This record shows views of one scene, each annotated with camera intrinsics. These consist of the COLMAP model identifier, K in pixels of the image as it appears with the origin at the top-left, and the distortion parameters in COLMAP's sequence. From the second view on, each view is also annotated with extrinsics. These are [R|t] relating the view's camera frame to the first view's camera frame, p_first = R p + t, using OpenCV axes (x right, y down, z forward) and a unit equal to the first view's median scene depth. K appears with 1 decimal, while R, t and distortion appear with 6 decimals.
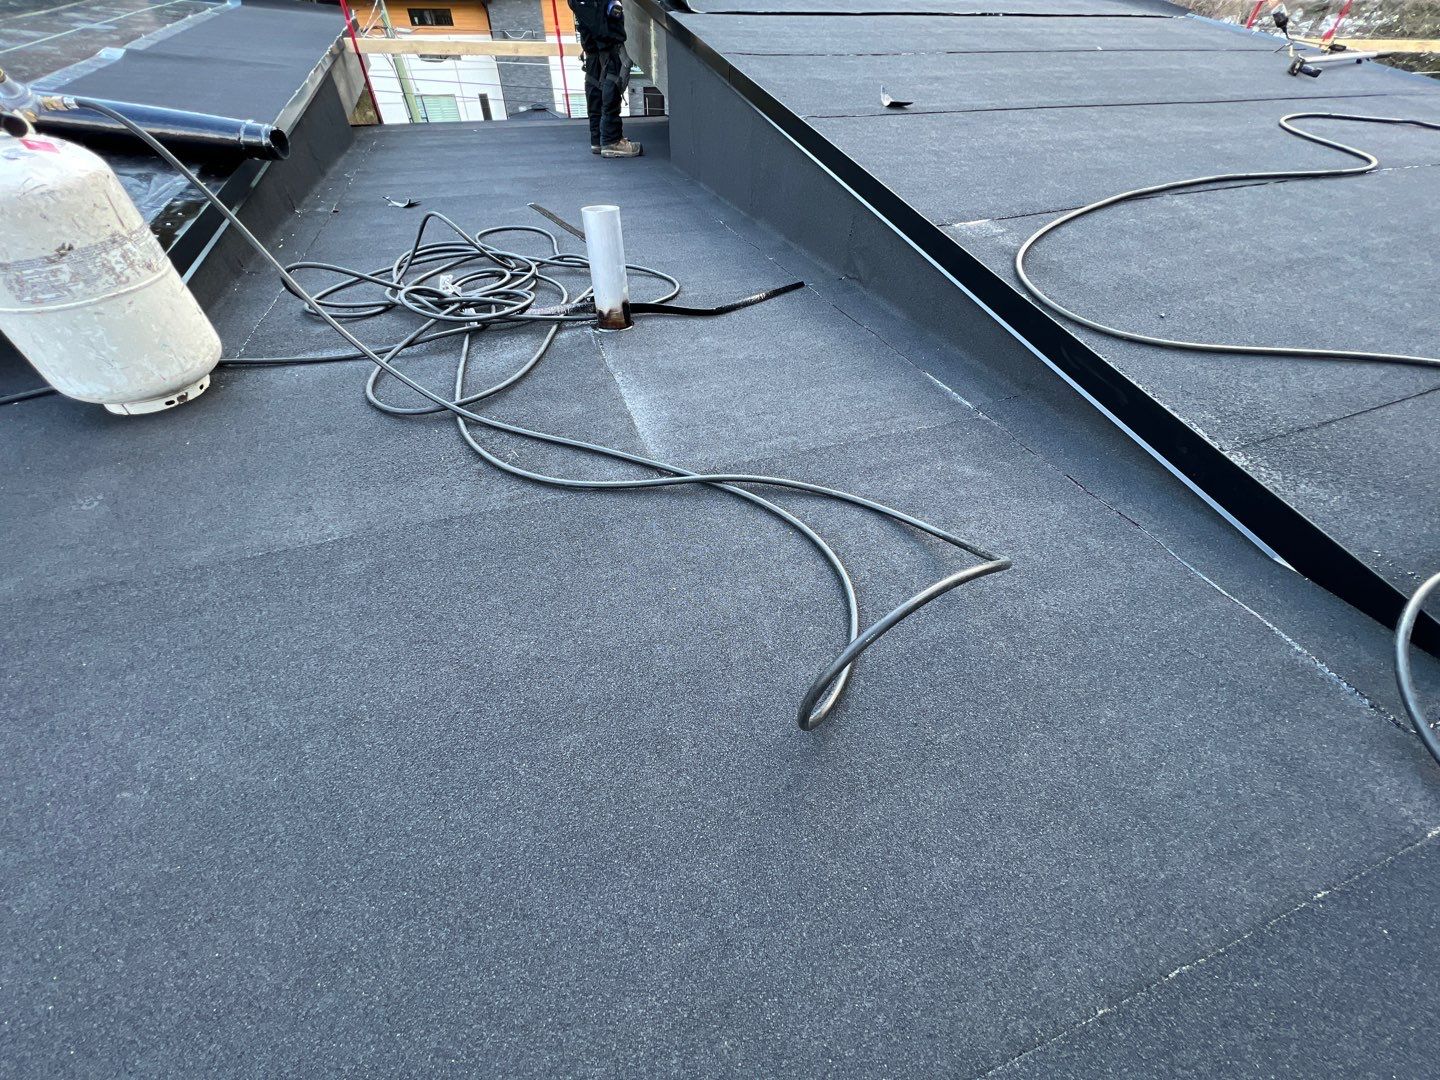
lens RADIAL K [[574.6, 0, 719.1], [0, 574.6, 530.5], [0, 0, 1]] dist [-0.000339, 0.000583]
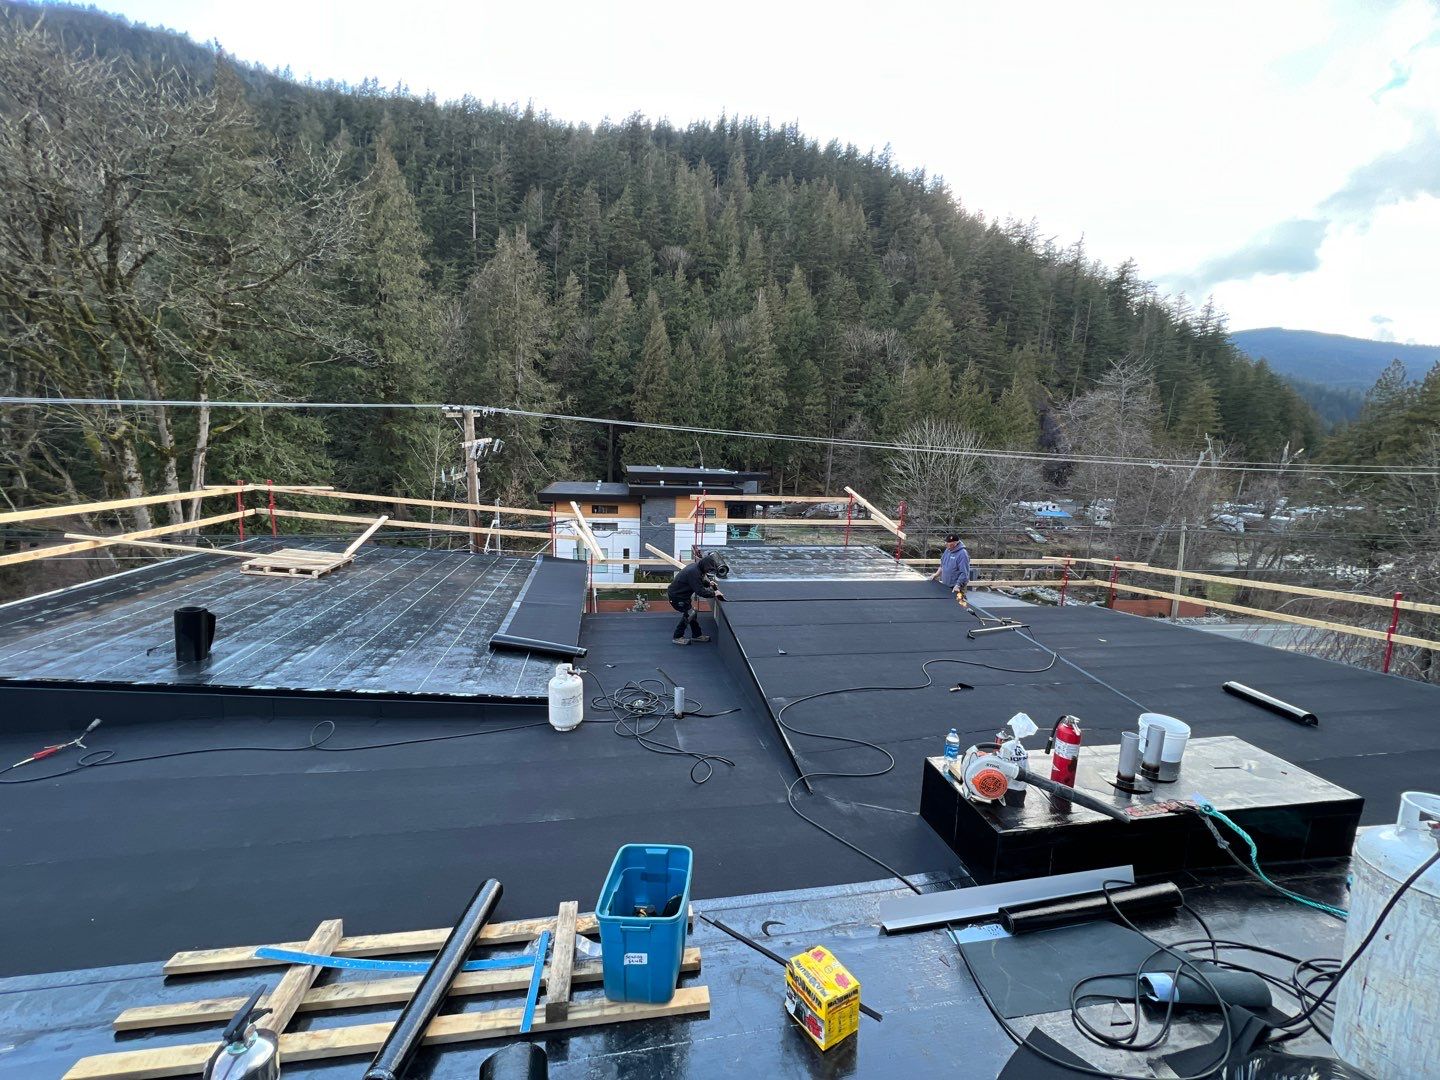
lens RADIAL K [[574.6, 0, 722.2], [0, 574.6, 537.2], [0, 0, 1]] dist [-0.000339, 0.000583]
pose [[0.989308, 0.031690, -0.142358, 0.568621], [-0.110580, 0.799414, -0.590516, 0.836802], [0.095089, 0.599944, 0.794371, -2.528216]]
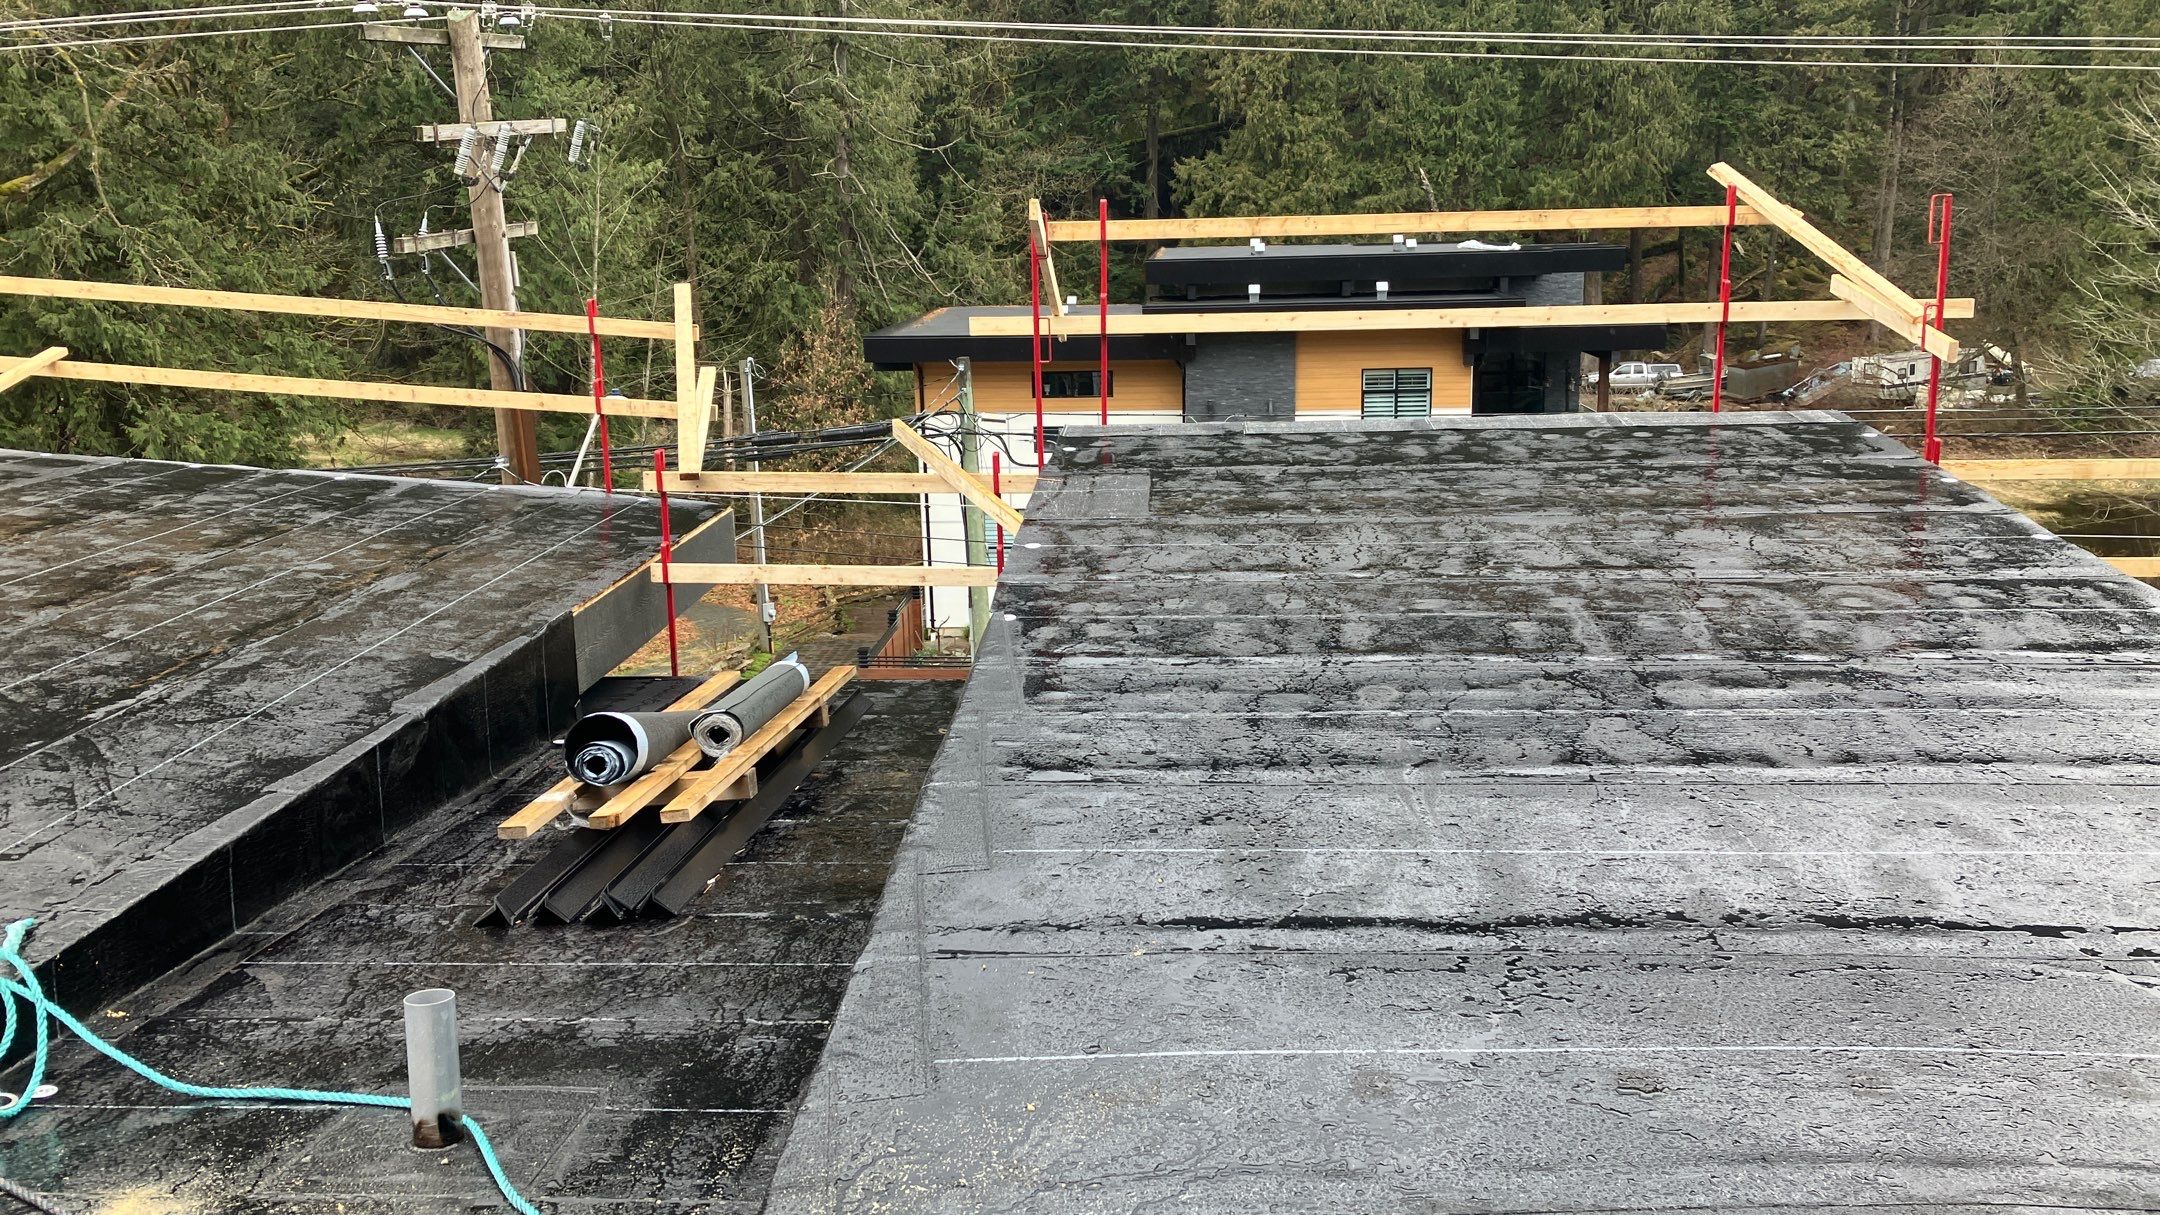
lens RADIAL K [[1751.0, 0, 1114.7], [0, 1751.0, 603.7], [0, 0, 1]] dist [0.037343, -0.040343]
pose [[0.929439, 0.038632, -0.366949, 1.408875], [-0.231292, 0.835860, -0.497838, -0.019816], [0.287485, 0.547582, 0.785816, -0.871906]]
